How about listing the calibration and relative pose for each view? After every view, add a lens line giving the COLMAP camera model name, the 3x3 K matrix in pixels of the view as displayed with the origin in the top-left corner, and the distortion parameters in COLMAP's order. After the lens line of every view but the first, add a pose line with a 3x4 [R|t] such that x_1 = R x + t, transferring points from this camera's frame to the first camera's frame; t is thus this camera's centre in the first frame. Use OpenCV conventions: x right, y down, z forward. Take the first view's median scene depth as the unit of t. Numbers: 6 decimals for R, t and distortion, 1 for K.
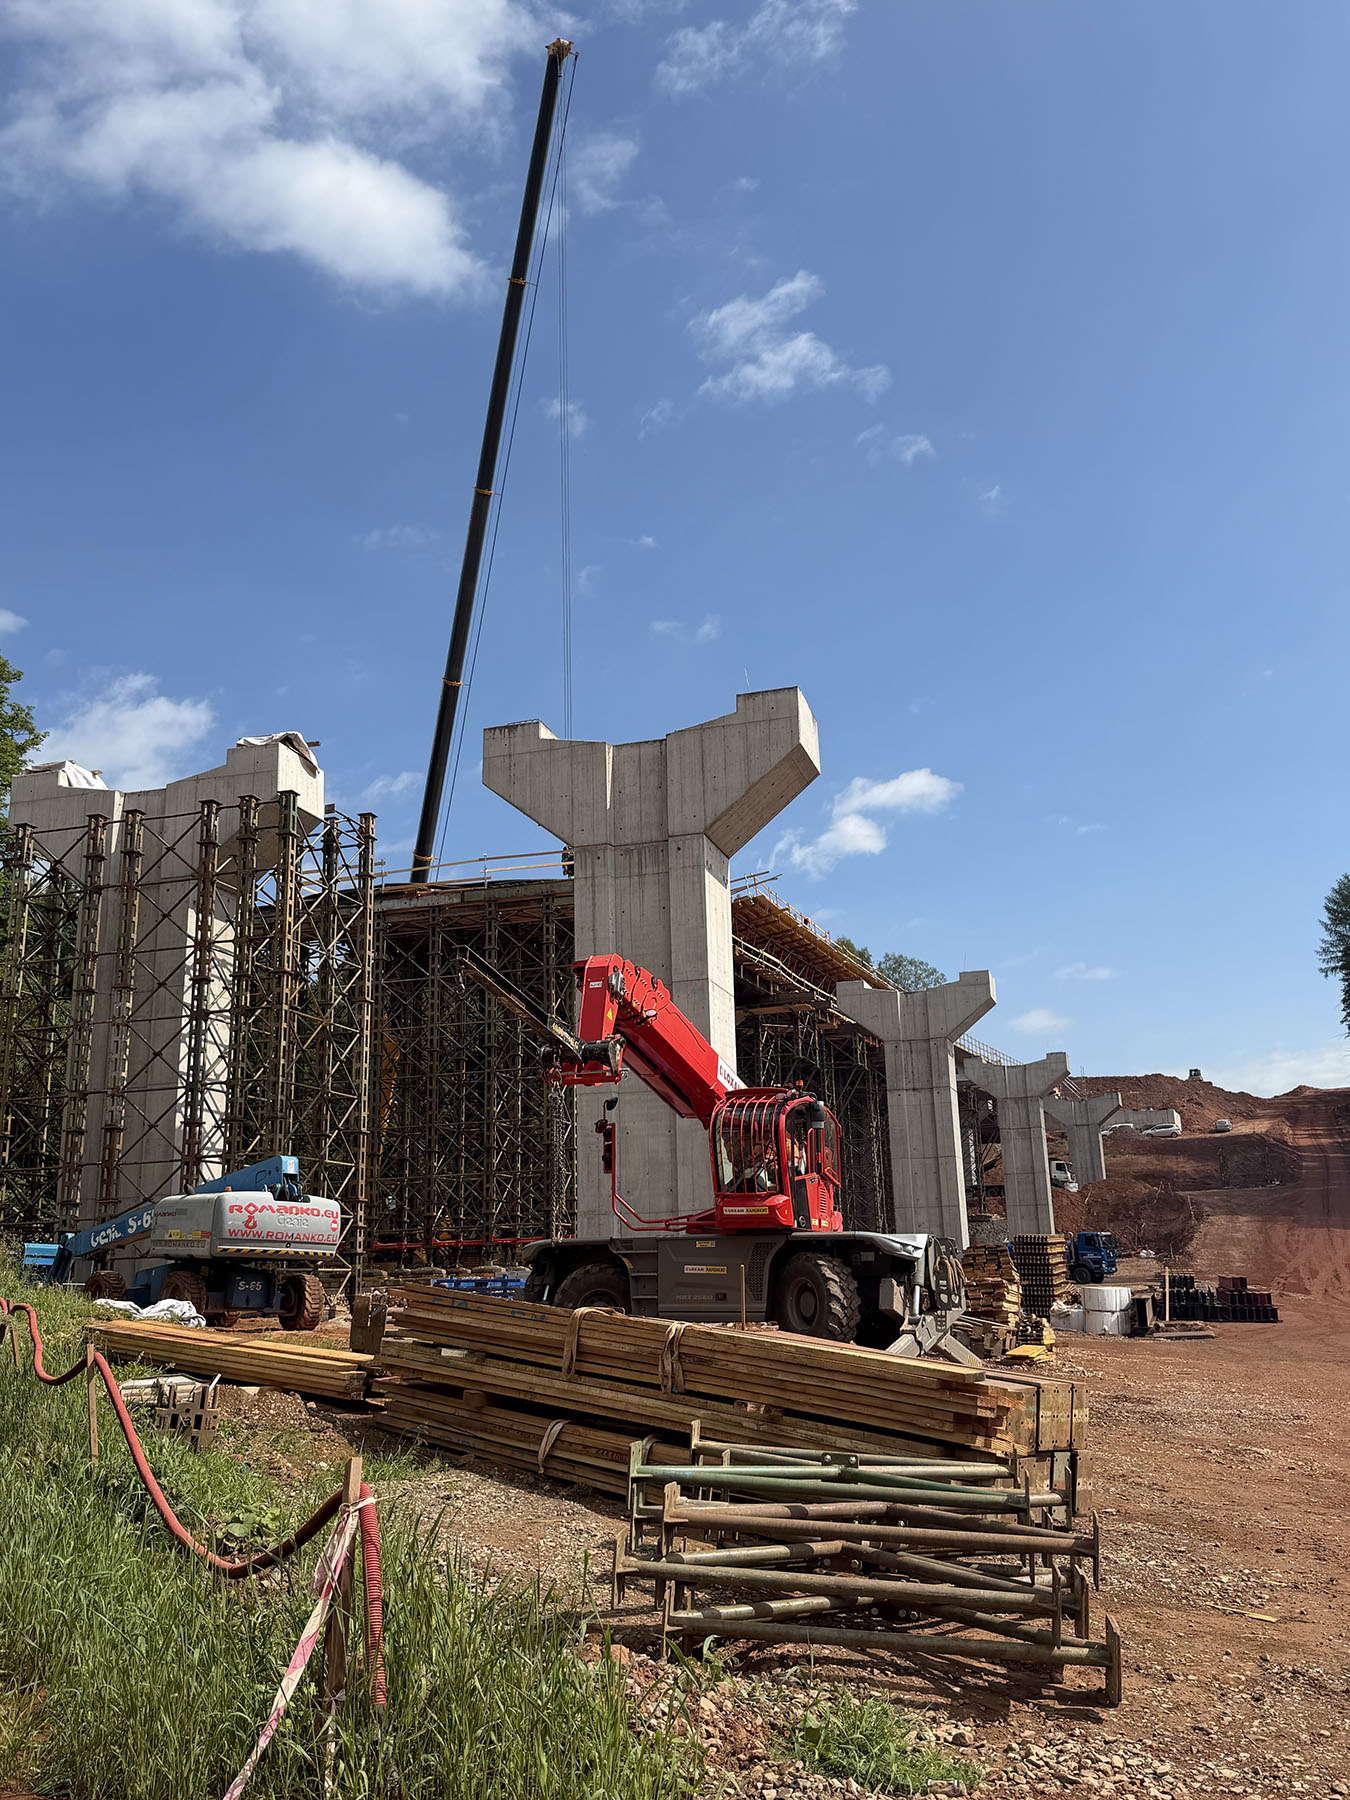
lens RADIAL K [[1347.1, 0, 673.6], [0, 1347.1, 949.3], [0, 0, 1]] dist [0.108457, -0.000087]
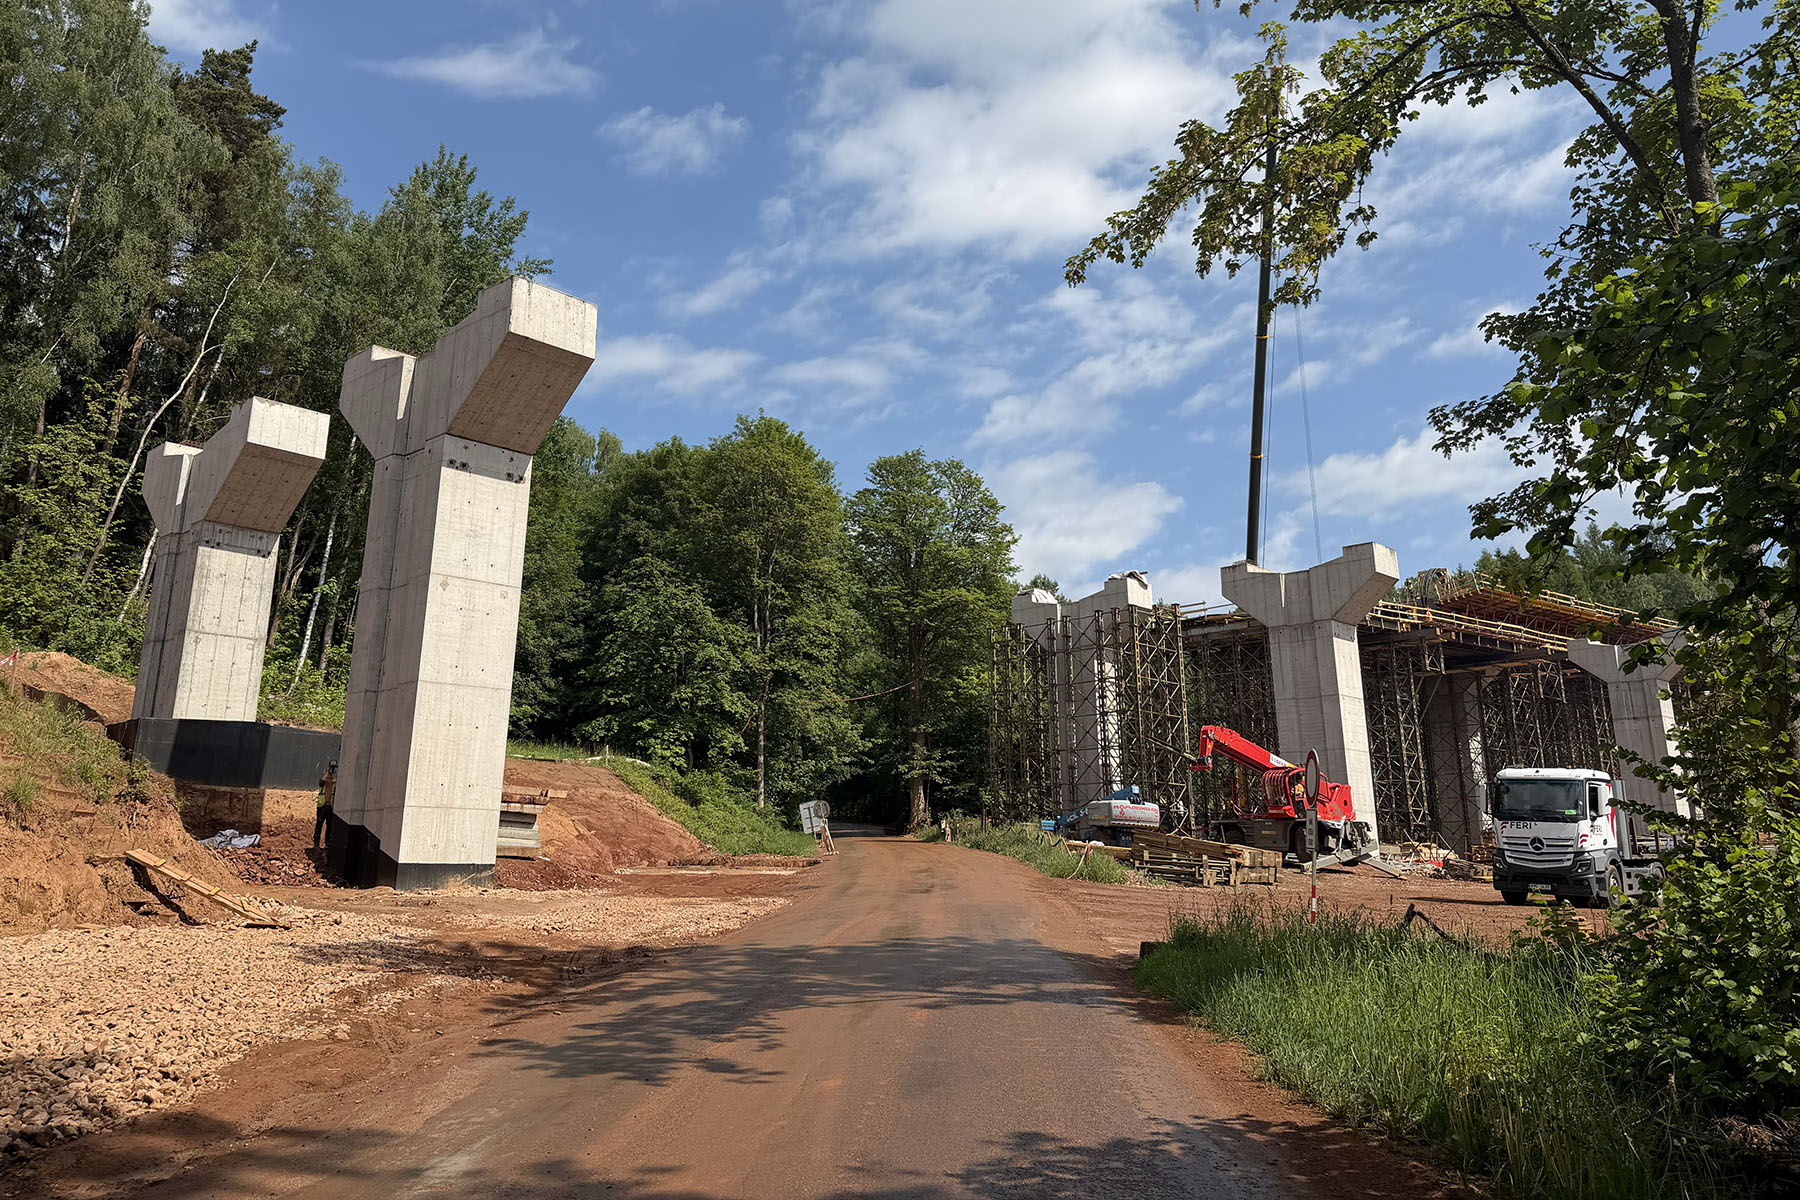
lens RADIAL K [[1275.9, 0, 900.0], [0, 1275.9, 600.0], [0, 0, 1]] dist [0.167608, -0.214714]
pose [[0.861007, -0.083746, -0.501651, 0.385240], [0.101319, 0.994823, 0.007823, -0.171727], [0.498399, -0.057563, 0.865035, -0.846747]]
